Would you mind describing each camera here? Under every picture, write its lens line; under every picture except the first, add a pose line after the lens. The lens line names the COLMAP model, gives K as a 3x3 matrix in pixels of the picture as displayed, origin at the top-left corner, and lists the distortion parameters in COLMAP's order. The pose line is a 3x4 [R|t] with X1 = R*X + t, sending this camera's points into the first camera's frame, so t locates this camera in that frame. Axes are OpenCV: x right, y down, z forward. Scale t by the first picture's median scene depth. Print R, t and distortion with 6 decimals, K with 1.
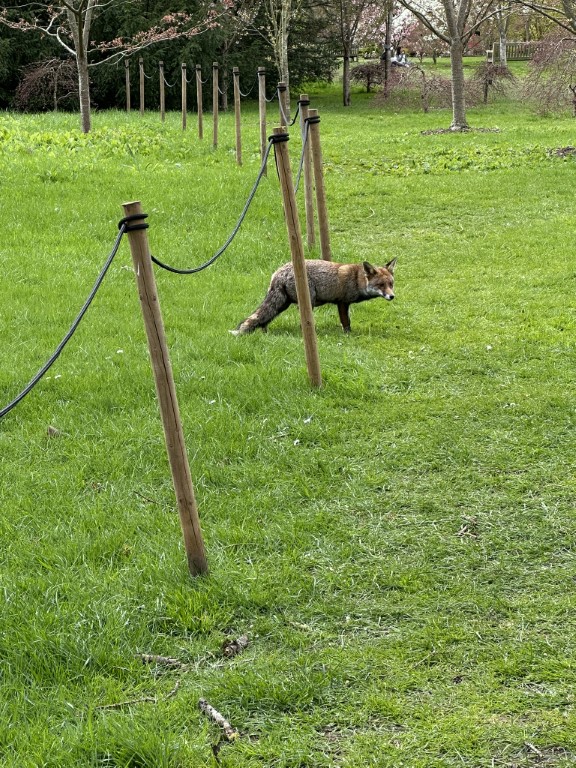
lens RADIAL K [[2310.9, 0, 273.0], [0, 2310.9, 377.8], [0, 0, 1]] dist [-0.008917, 0.000000]
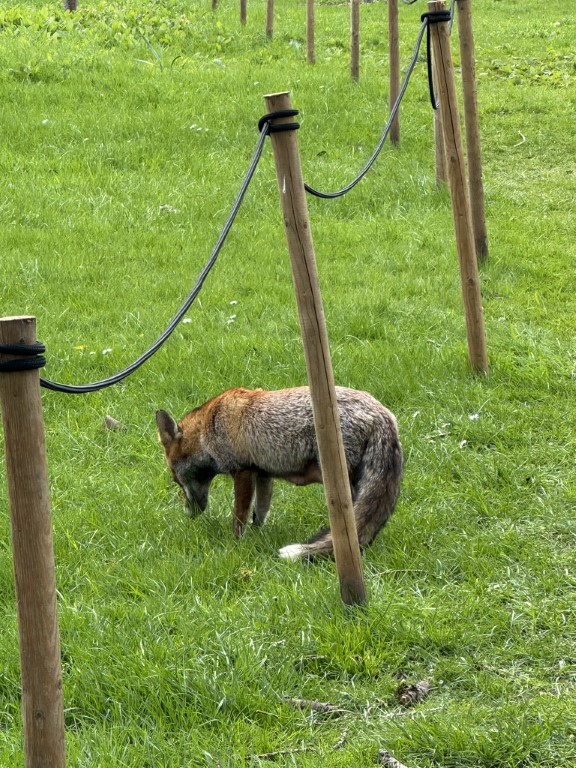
lens RADIAL K [[3764.1, 0, 287.9], [0, 3764.1, 383.3], [0, 0, 1]] dist [-0.272223, 0.000000]
pose [[0.999699, 0.024524, -0.000811, -0.050578], [-0.024530, 0.999650, -0.009885, 0.025840], [0.000568, 0.009902, 0.999951, -0.179084]]
